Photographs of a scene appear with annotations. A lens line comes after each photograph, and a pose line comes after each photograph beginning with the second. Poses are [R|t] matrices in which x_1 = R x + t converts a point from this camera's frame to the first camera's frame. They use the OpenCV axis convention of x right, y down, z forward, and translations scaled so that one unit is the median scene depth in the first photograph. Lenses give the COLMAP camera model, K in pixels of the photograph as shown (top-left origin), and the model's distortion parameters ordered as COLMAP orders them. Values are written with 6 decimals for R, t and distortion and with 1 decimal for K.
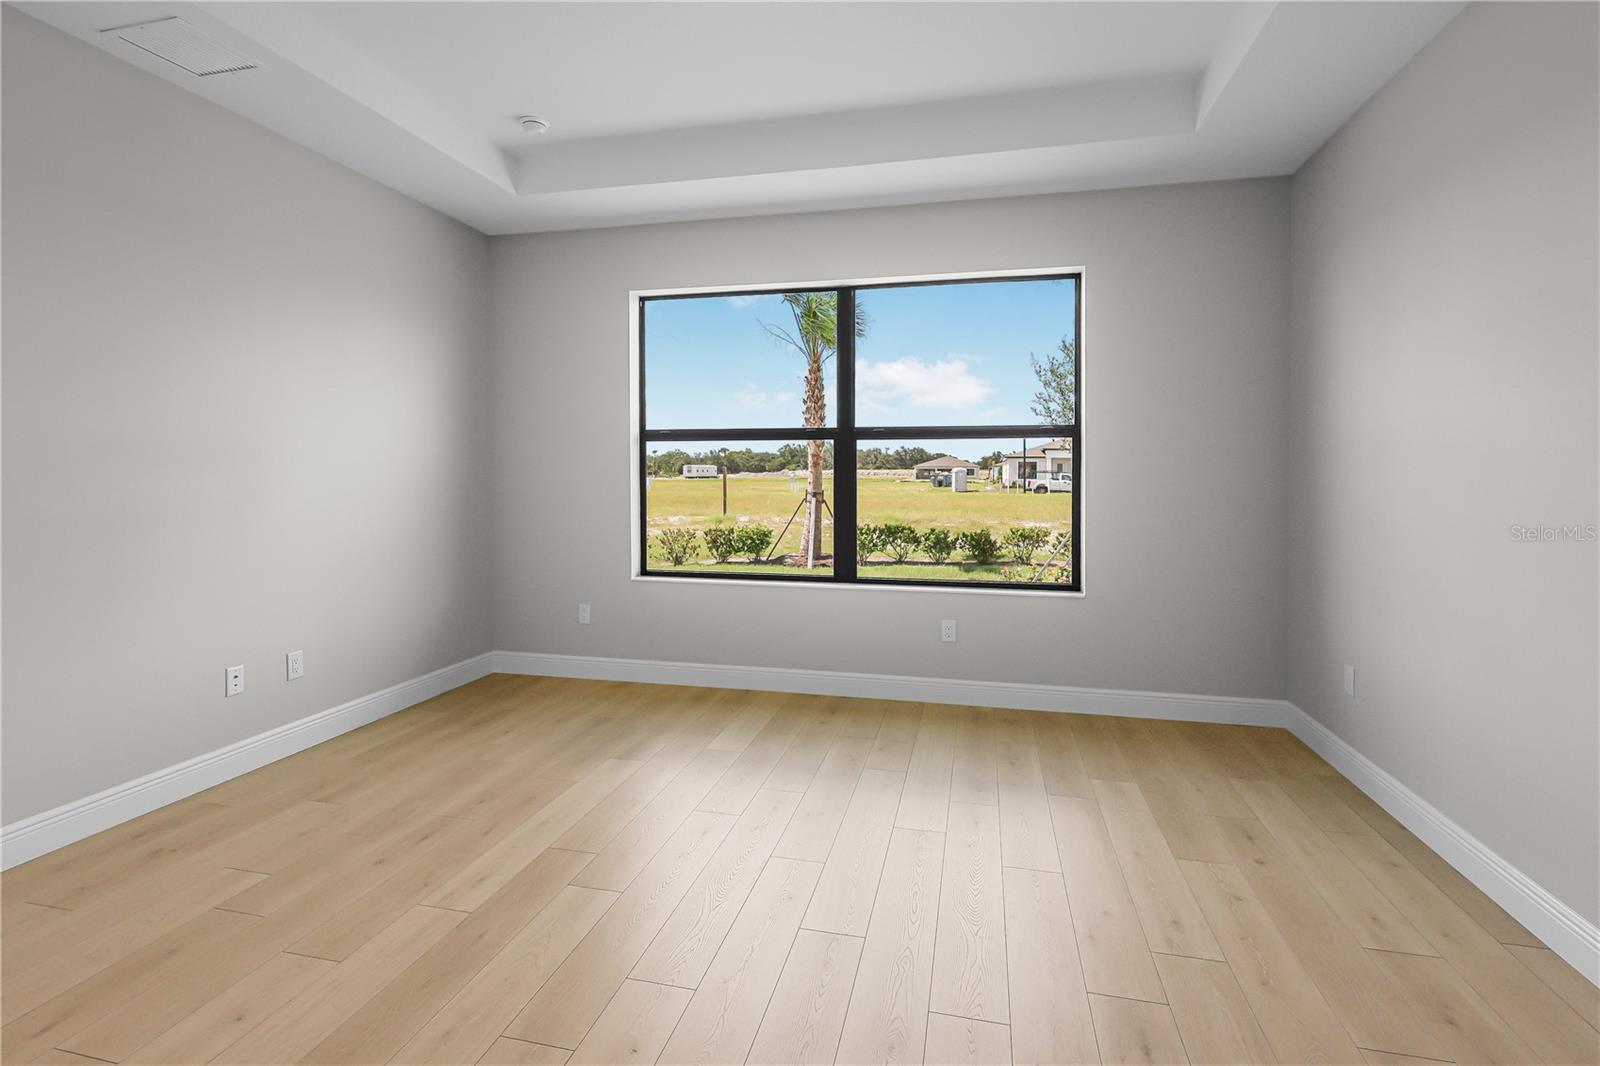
lens RADIAL K [[761.4, 0, 792.2], [0, 761.4, 482.7], [0, 0, 1]] dist [-0.003012, 0.000610]
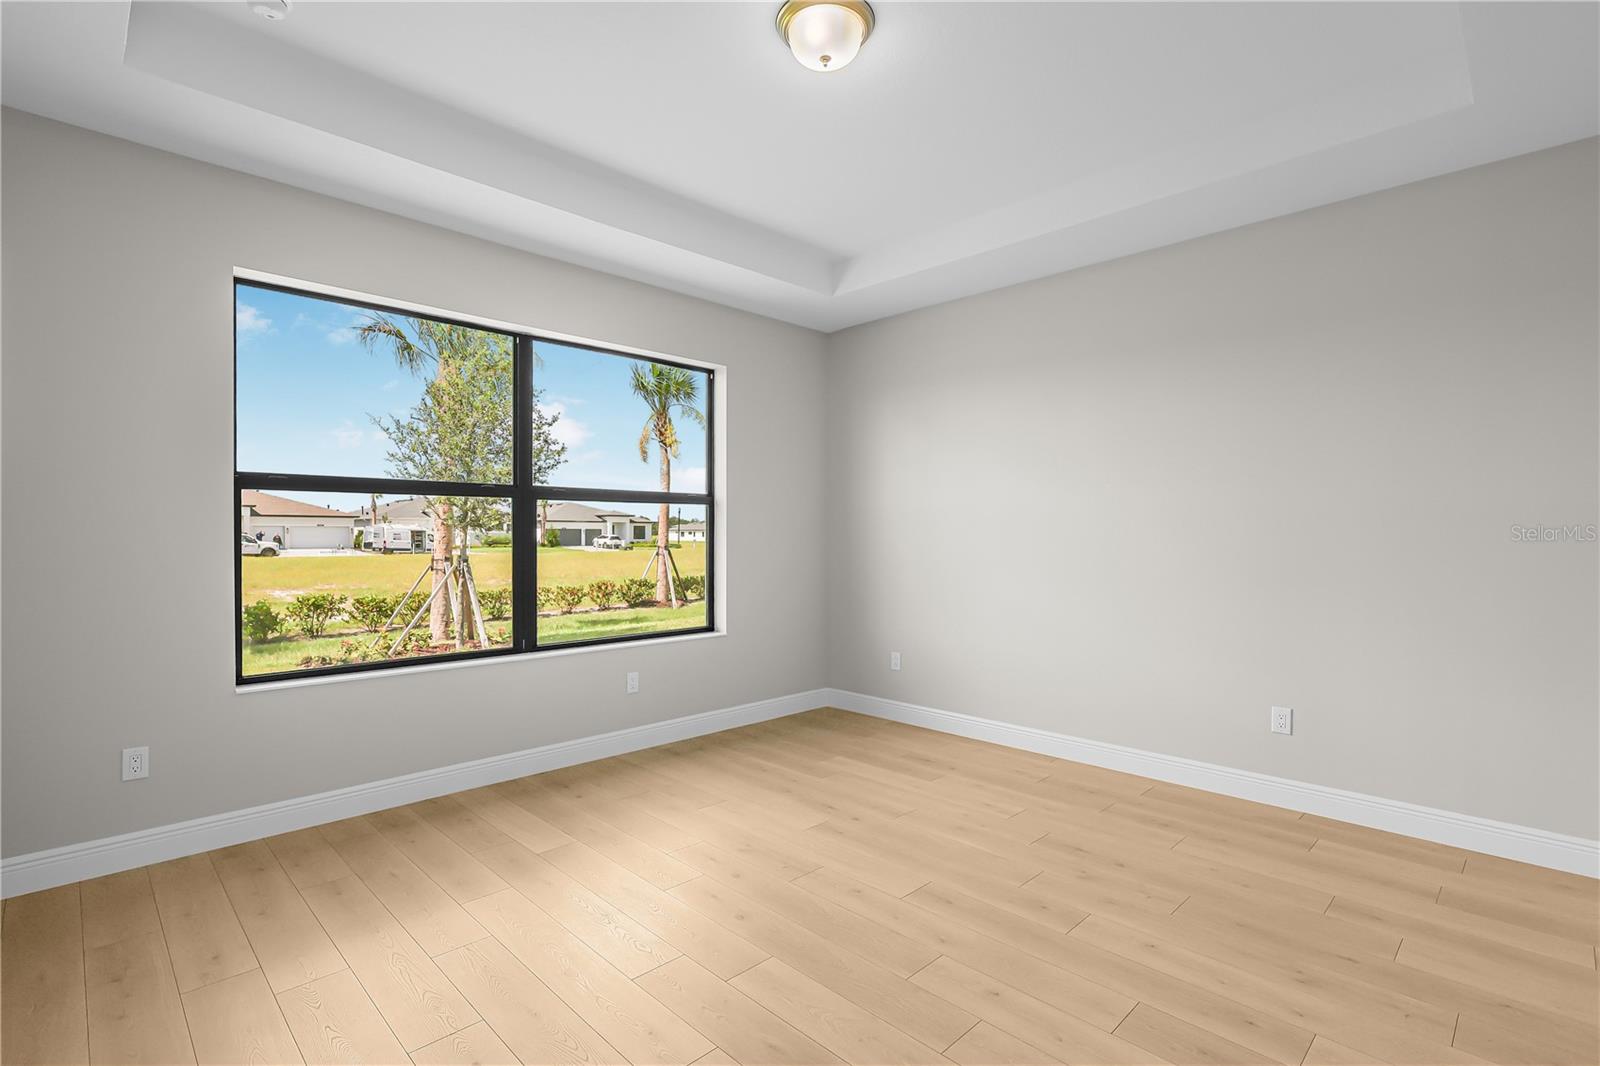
lens RADIAL K [[762.0, 0, 800.1], [0, 762.0, 537.6], [0, 0, 1]] dist [0.000843, 0.000114]
pose [[0.522589, -0.004895, 0.852571, -0.571367], [0.011023, 0.999939, -0.001015, -0.004386], [-0.852514, 0.009928, 0.522611, 0.238188]]
